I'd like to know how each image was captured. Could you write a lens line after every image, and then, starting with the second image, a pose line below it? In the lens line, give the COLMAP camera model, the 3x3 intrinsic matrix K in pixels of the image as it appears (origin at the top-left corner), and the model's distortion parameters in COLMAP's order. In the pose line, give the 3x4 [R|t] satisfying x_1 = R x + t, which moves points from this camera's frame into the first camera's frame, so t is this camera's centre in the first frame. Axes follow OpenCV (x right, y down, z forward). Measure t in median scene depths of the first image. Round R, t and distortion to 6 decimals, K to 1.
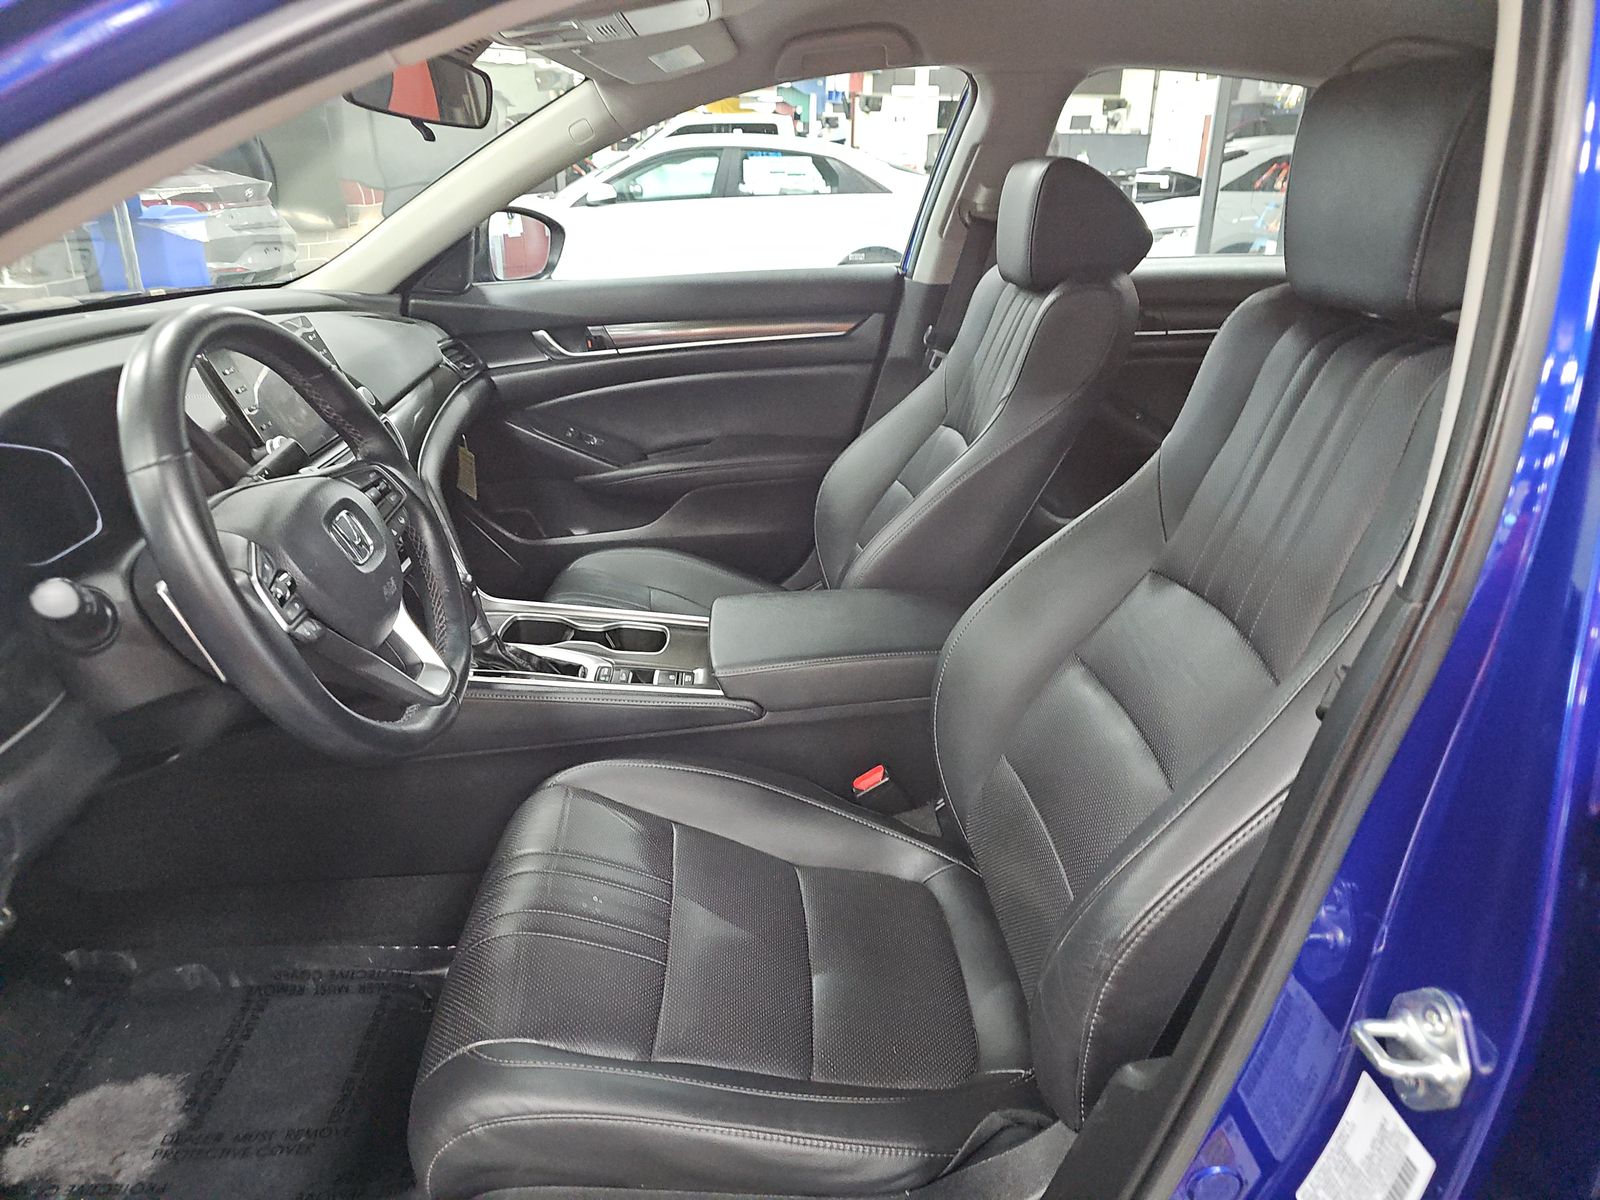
lens RADIAL K [[1022.2, 0, 796.1], [0, 1022.2, 599.3], [0, 0, 1]] dist [0.014840, -0.010145]
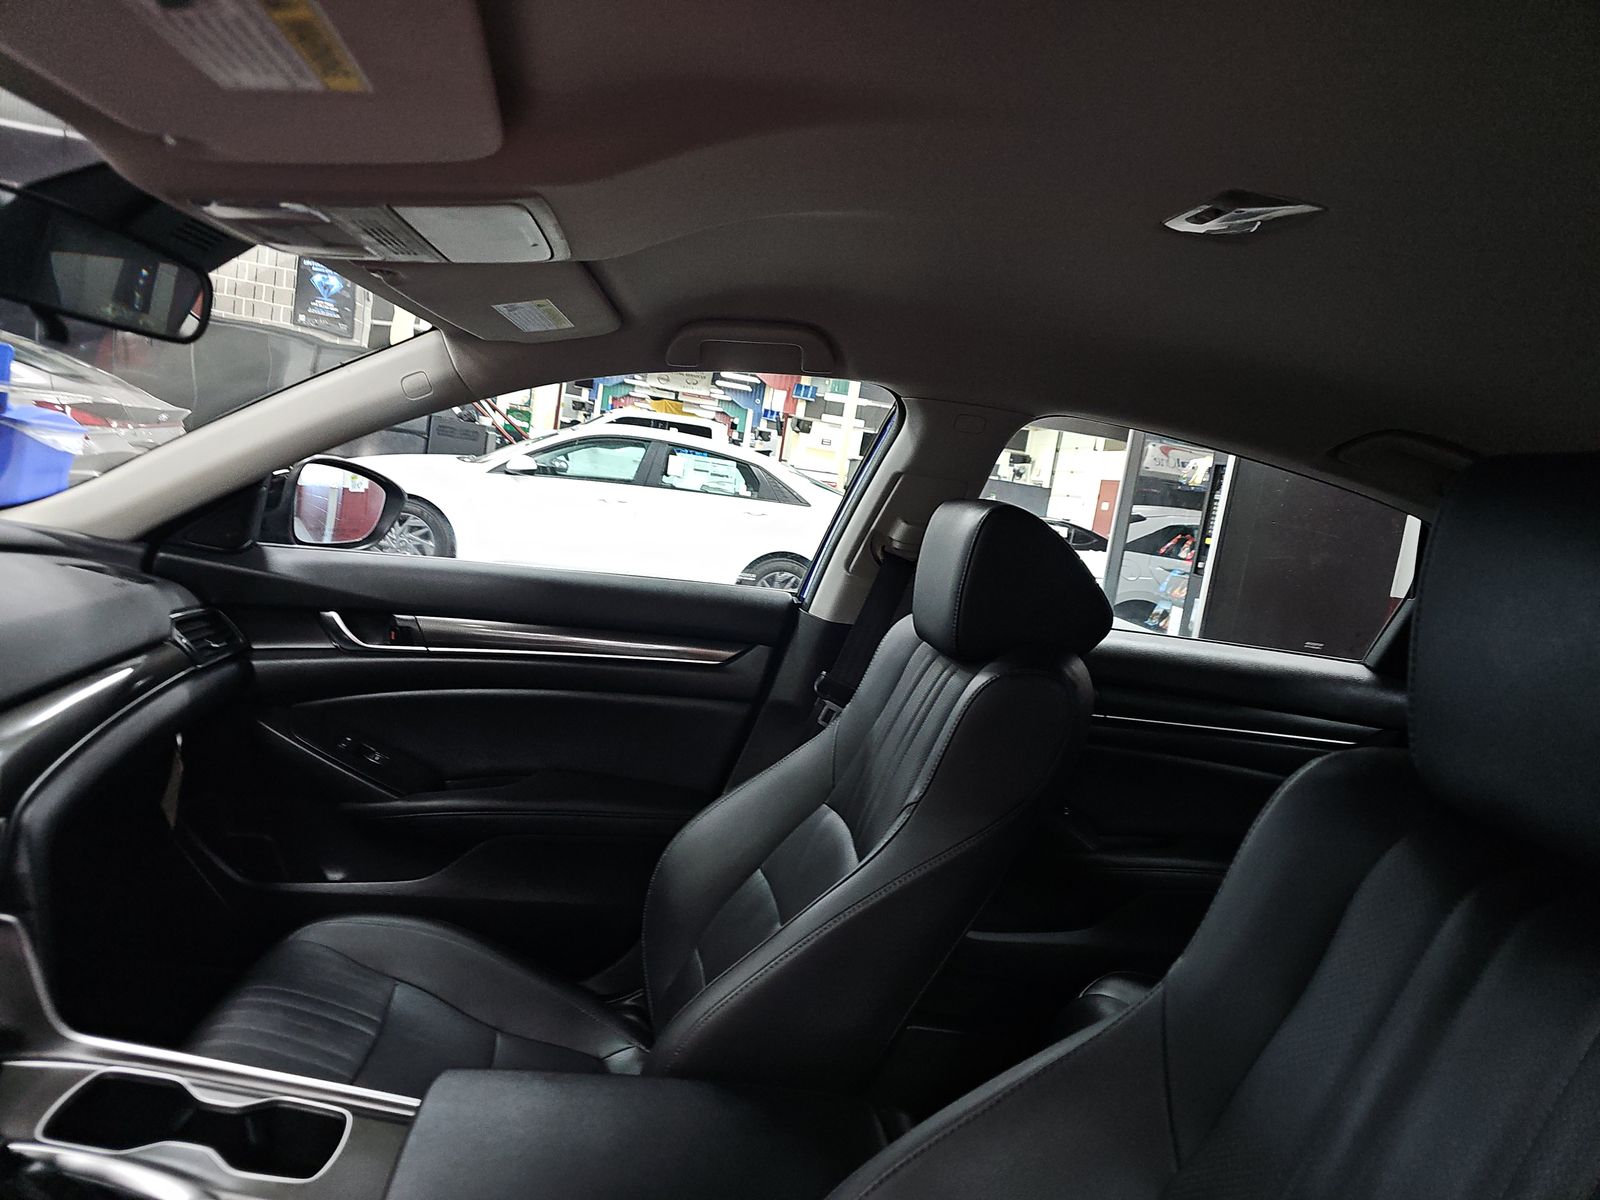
lens RADIAL K [[1022.2, 0, 807.0], [0, 1022.2, 595.6], [0, 0, 1]] dist [0.014840, -0.010145]
pose [[0.986578, 0.134069, 0.093221, 0.032298], [-0.102911, 0.953728, -0.282509, -0.089089], [-0.126783, 0.269124, 0.954724, 0.202832]]
